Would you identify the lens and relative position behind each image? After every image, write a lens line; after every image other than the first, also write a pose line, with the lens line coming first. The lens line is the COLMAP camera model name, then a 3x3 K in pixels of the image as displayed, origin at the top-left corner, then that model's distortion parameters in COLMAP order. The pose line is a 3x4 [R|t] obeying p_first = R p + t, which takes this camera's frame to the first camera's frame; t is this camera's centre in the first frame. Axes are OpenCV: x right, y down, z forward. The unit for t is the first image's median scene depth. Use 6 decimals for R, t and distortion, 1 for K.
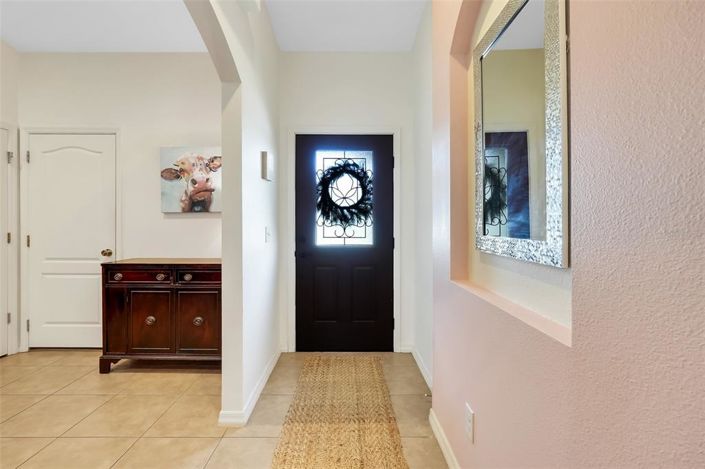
lens RADIAL K [[326.3, 0, 351.0], [0, 326.3, 231.3], [0, 0, 1]] dist [-0.012844, -0.000148]
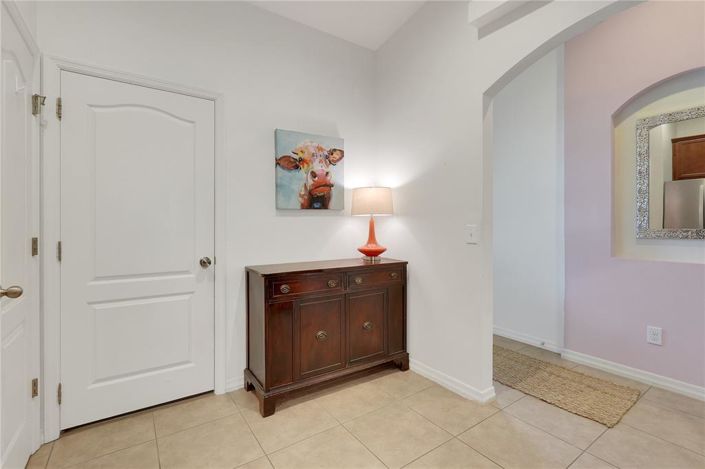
lens RADIAL K [[326.3, 0, 350.5], [0, 326.3, 230.4], [0, 0, 1]] dist [-0.012844, -0.000148]
pose [[0.829098, -0.011884, 0.558976, -0.895457], [0.012072, 0.999922, 0.003353, -0.002764], [-0.558972, 0.003968, 0.829177, 0.213904]]
